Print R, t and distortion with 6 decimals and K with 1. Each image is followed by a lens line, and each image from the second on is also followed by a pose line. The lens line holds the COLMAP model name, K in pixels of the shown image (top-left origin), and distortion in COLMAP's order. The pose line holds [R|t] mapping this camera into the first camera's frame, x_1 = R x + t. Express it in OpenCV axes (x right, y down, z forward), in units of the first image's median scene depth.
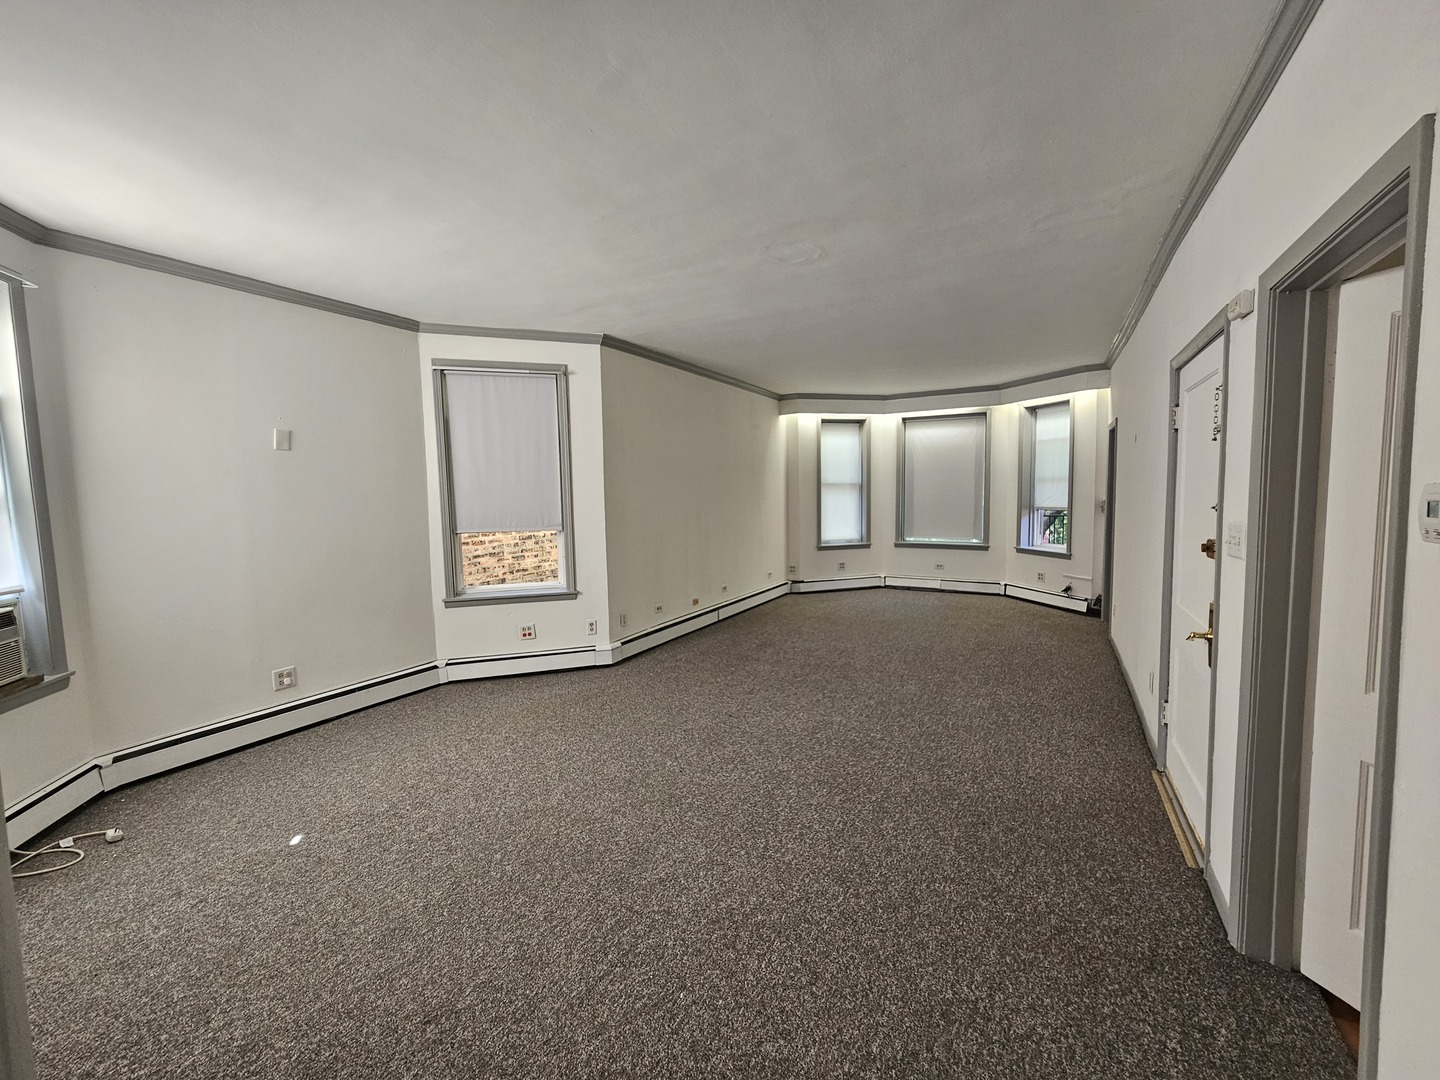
lens RADIAL K [[592.3, 0, 726.2], [0, 592.3, 539.8], [0, 0, 1]] dist [-0.002083, 0.000193]
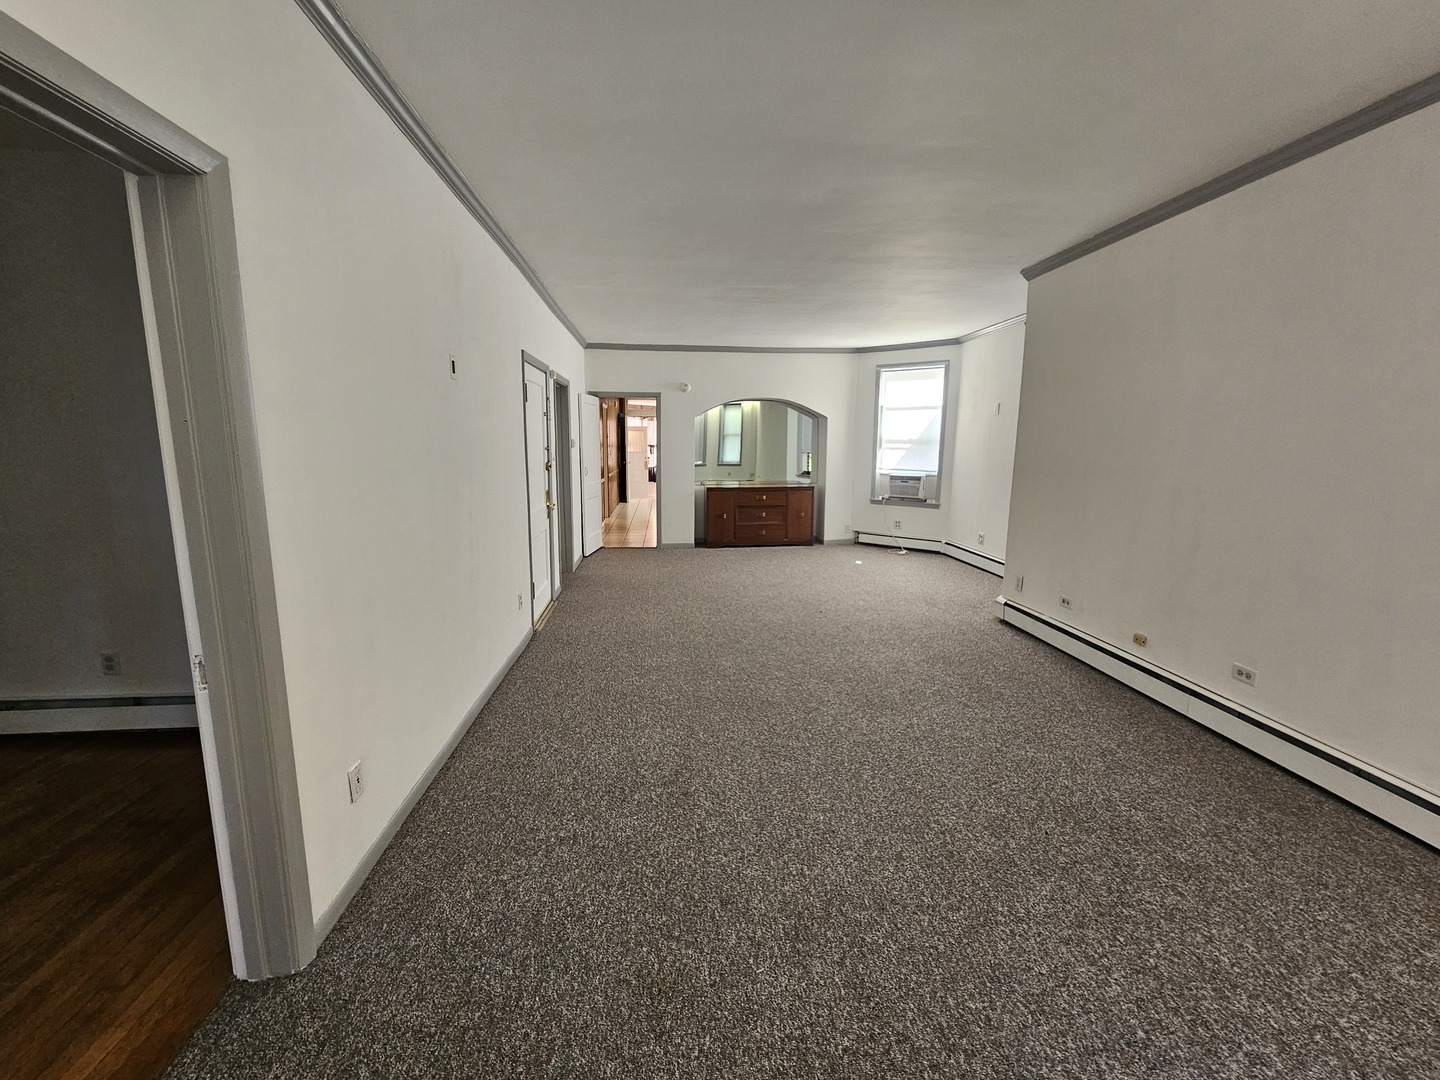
lens RADIAL K [[592.3, 0, 723.8], [0, 592.3, 536.8], [0, 0, 1]] dist [-0.002083, 0.000193]
pose [[-0.826582, 0.100487, -0.553773, 0.828531], [-0.039187, 0.971269, 0.234737, -0.152726], [0.561451, 0.215730, -0.798895, 1.746733]]
